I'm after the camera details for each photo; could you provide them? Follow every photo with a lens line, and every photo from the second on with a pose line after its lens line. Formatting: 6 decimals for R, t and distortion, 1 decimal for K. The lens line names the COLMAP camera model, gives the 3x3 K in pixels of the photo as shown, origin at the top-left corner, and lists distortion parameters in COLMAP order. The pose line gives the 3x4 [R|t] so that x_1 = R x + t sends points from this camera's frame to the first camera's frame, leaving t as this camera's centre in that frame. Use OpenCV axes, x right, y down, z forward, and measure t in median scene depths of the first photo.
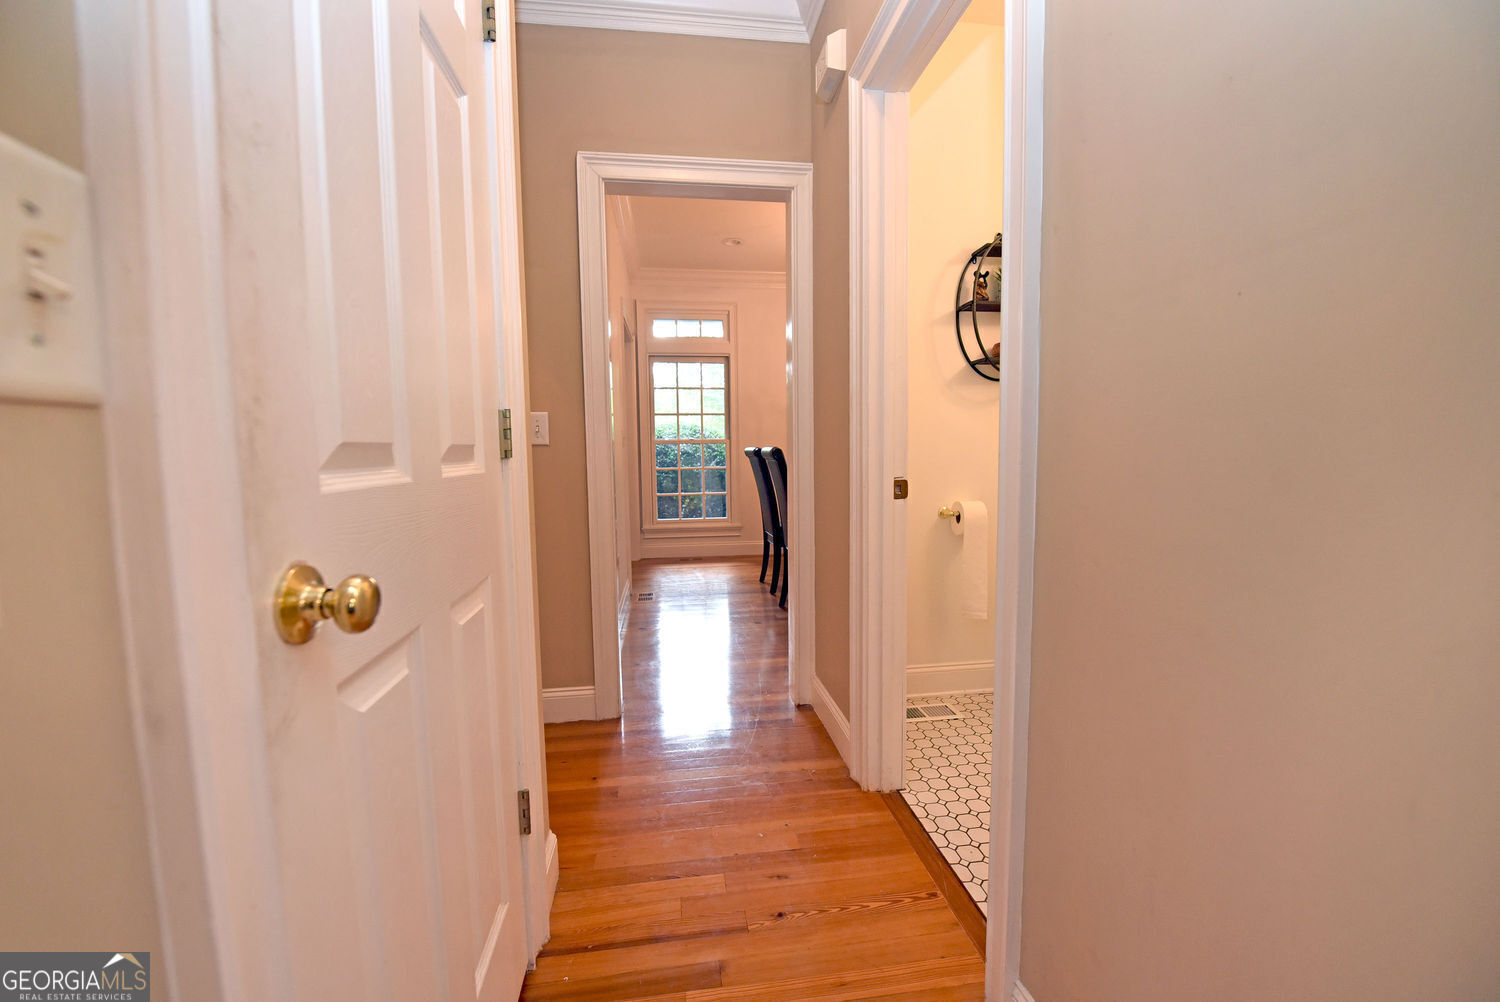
lens RADIAL K [[602.0, 0, 749.9], [0, 602.0, 498.5], [0, 0, 1]] dist [-0.018759, -0.000030]
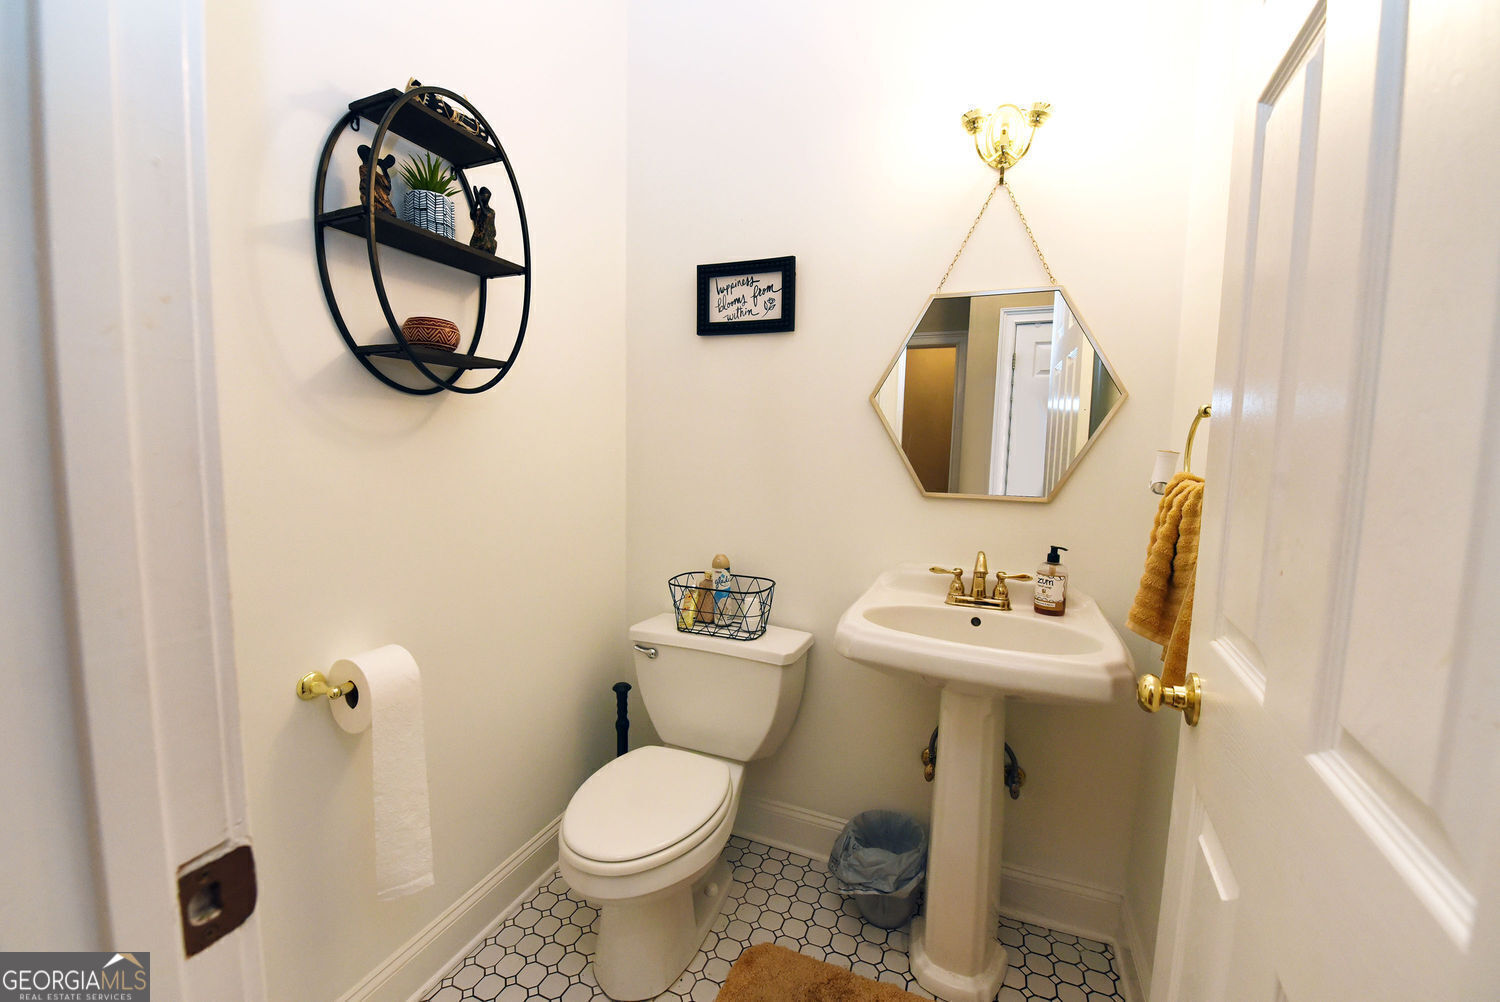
lens RADIAL K [[602.0, 0, 747.9], [0, 602.0, 505.4], [0, 0, 1]] dist [-0.018759, -0.000030]
pose [[0.507848, -0.054246, 0.859737, 0.125964], [0.048784, 0.998225, 0.034167, -0.111219], [-0.860064, 0.024589, 0.509593, 0.526416]]
